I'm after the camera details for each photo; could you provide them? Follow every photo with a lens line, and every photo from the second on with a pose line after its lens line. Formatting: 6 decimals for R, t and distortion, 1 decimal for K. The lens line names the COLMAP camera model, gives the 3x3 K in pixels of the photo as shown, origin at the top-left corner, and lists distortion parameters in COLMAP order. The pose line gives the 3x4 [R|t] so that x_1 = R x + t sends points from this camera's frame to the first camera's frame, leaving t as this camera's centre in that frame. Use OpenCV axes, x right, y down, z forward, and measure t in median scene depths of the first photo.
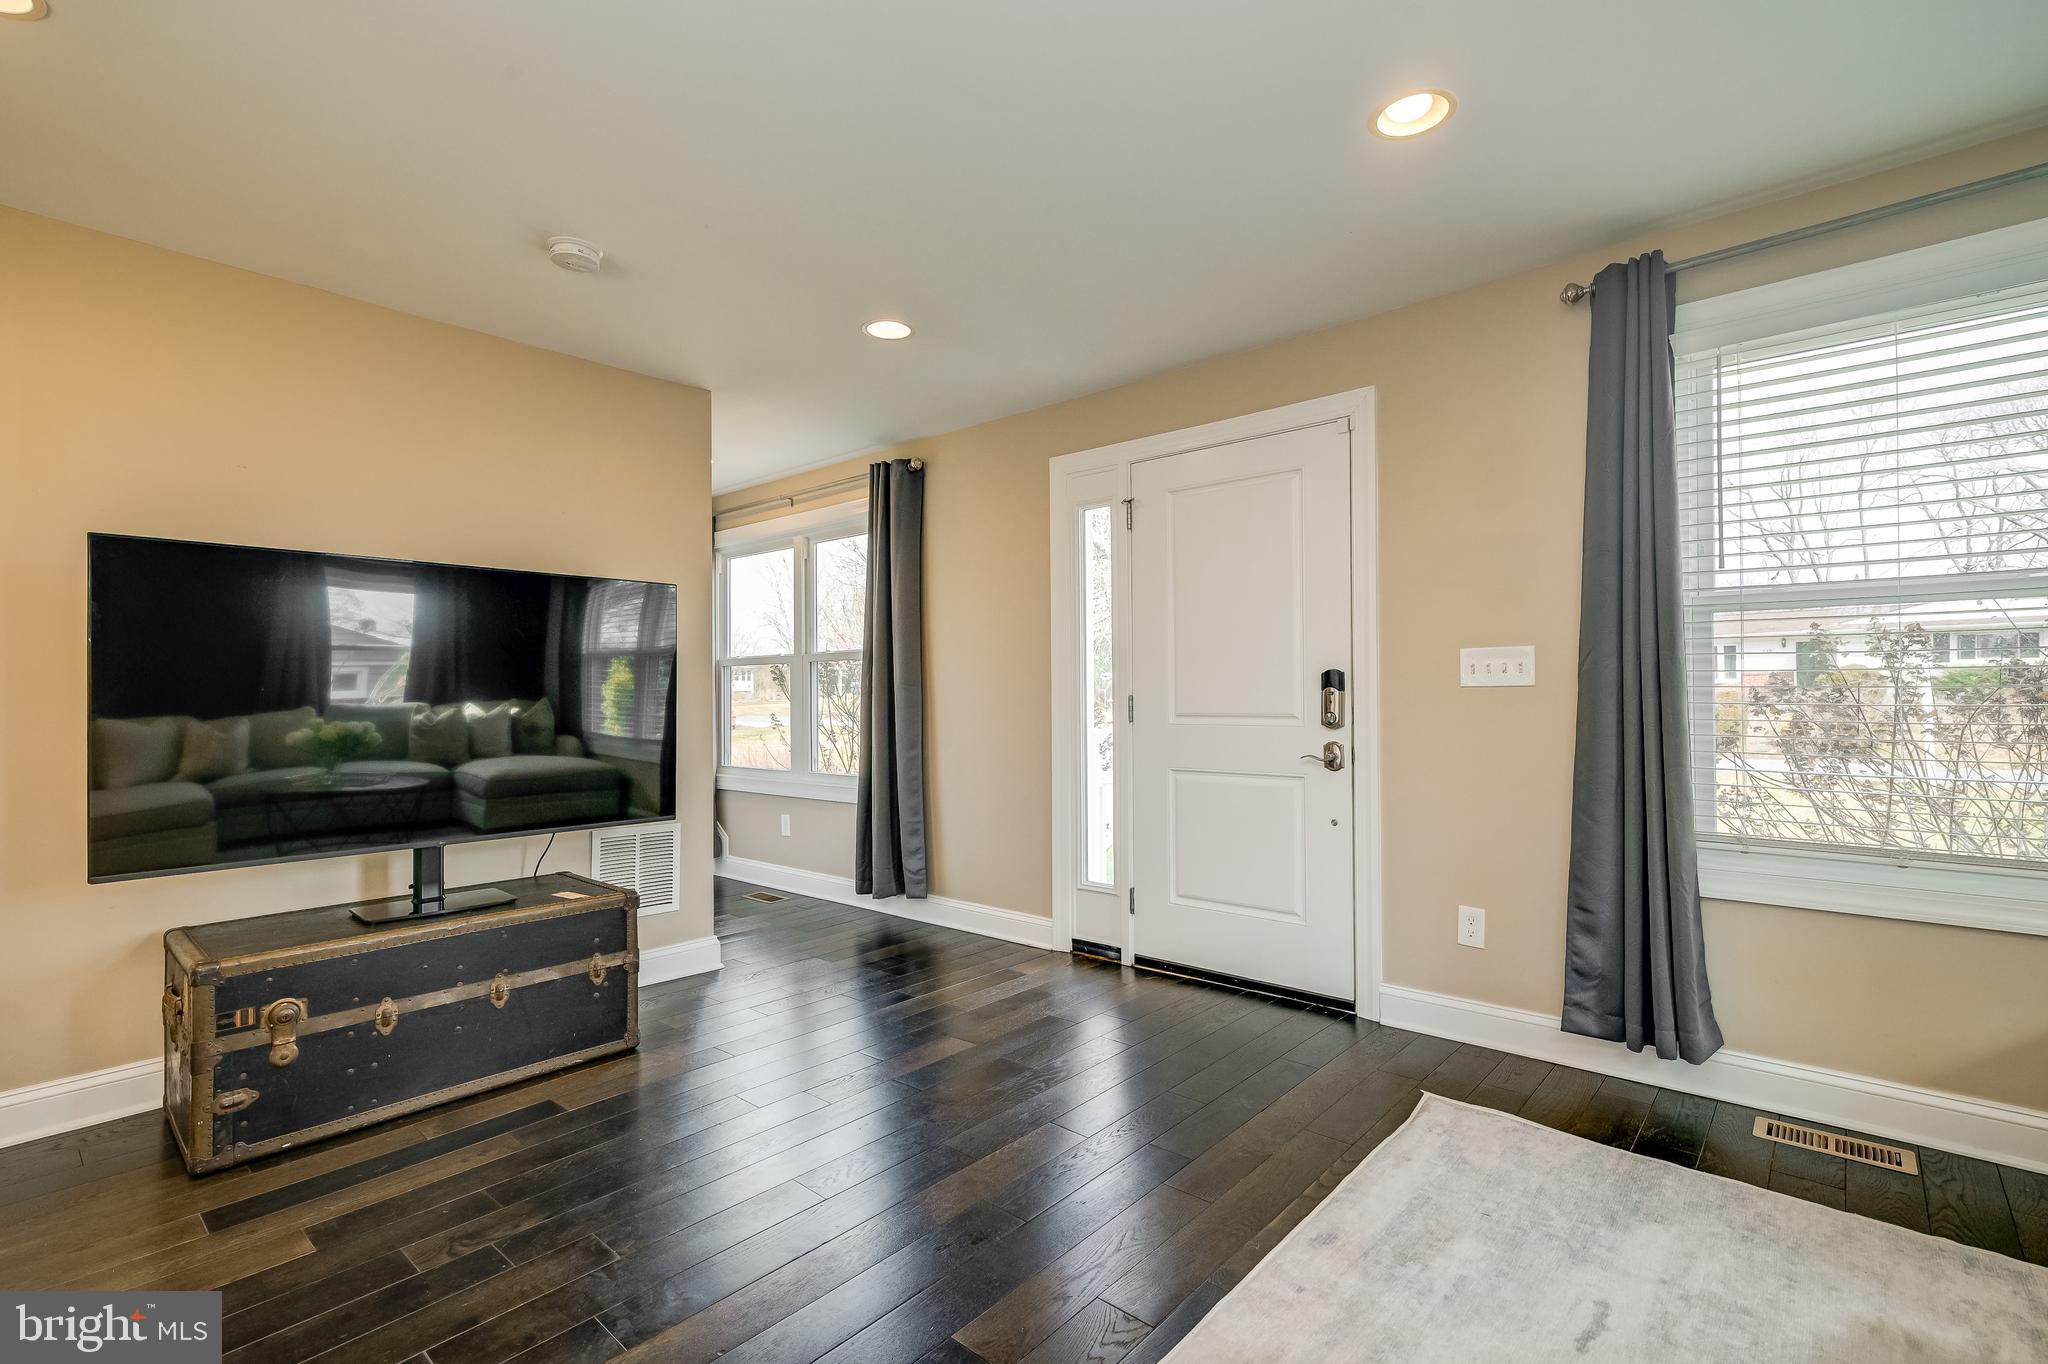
lens RADIAL K [[935.9, 0, 1024.0], [0, 935.9, 682.0], [0, 0, 1]] dist [0.016672, -0.000184]
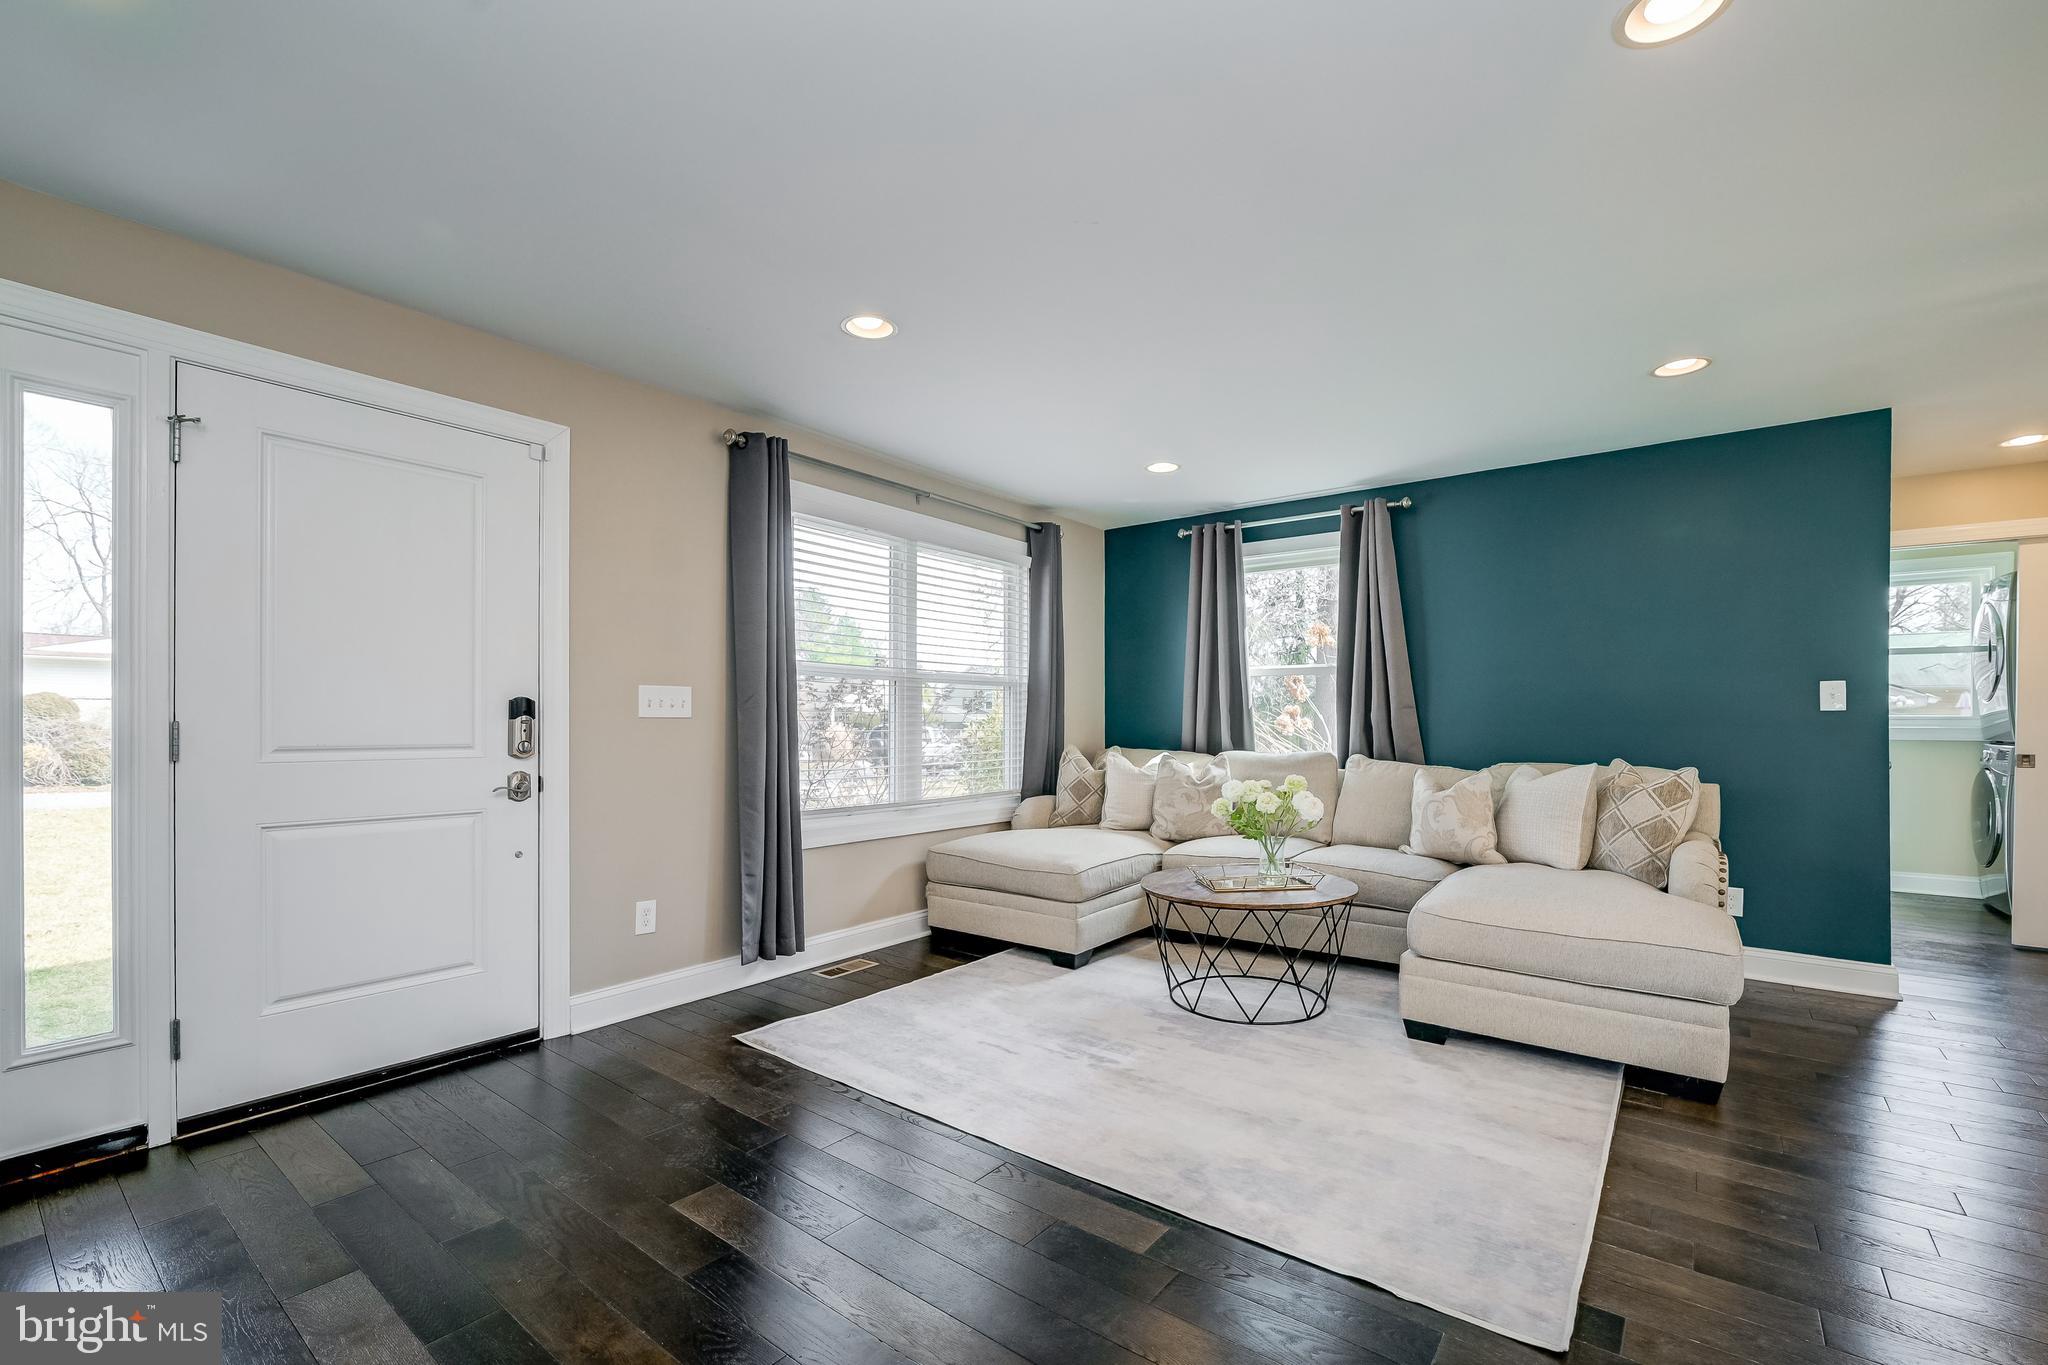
lens RADIAL K [[859.1, 0, 1024.4], [0, 859.1, 726.4], [0, 0, 1]] dist [-0.017161, 0.000080]
pose [[-0.063117, 0.003684, 0.997999, -0.599248], [-0.017627, 0.999833, -0.004806, 0.012137], [-0.997850, -0.017895, -0.063041, 0.547522]]
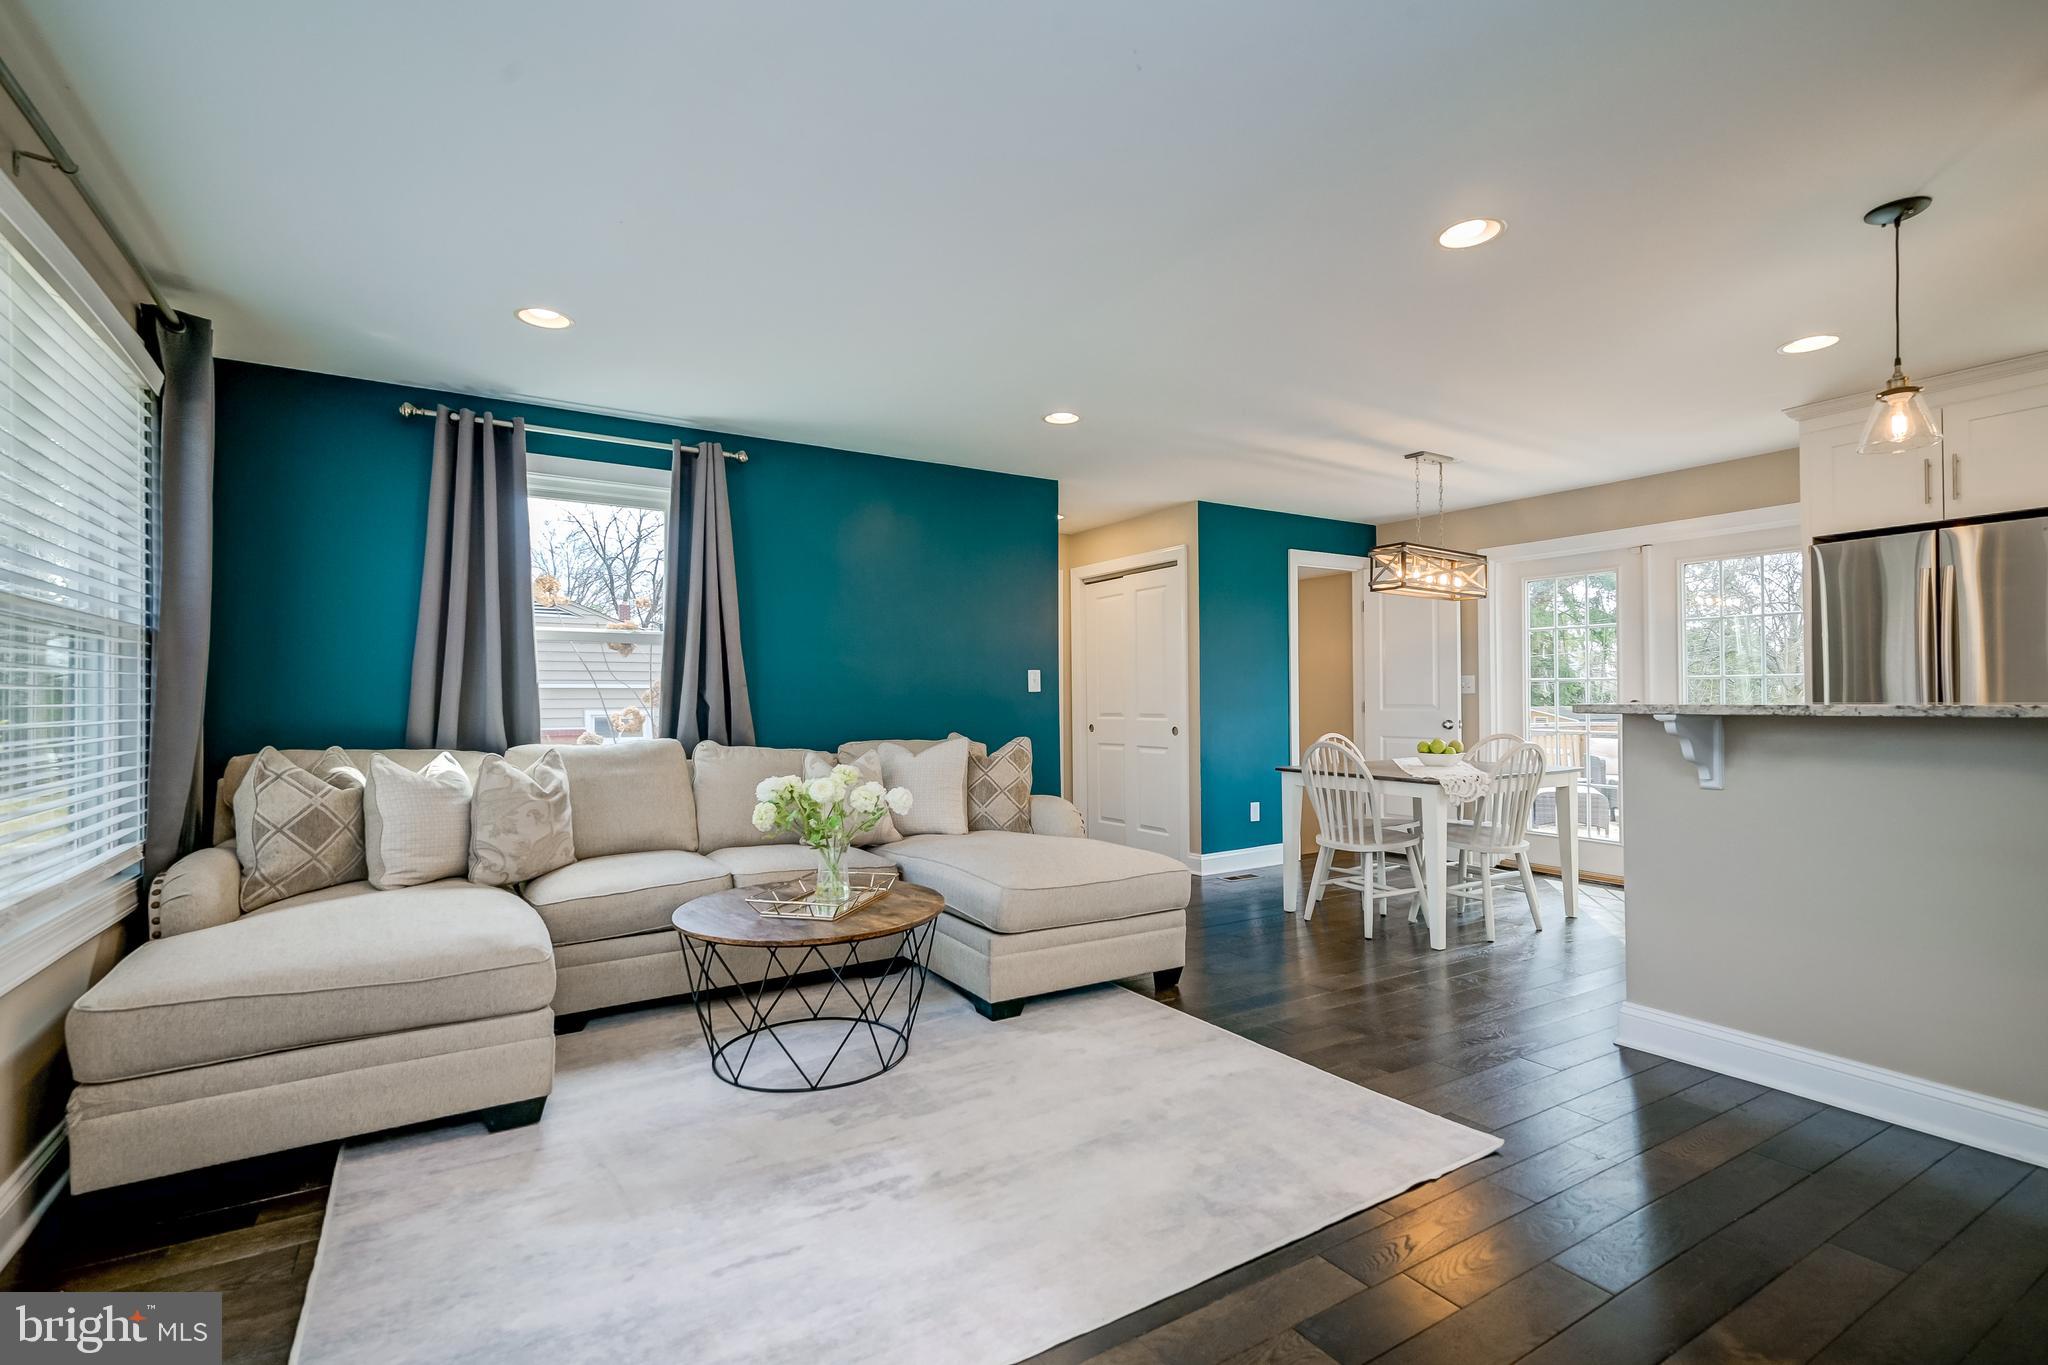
lens RADIAL K [[935.9, 0, 1024.0], [0, 935.9, 682.5], [0, 0, 1]] dist [0.016672, -0.000184]
pose [[-0.955684, 0.018233, 0.293831, -0.027692], [0.007608, 0.999277, -0.037263, 0.013411], [-0.294298, -0.033376, -0.955131, 1.032903]]
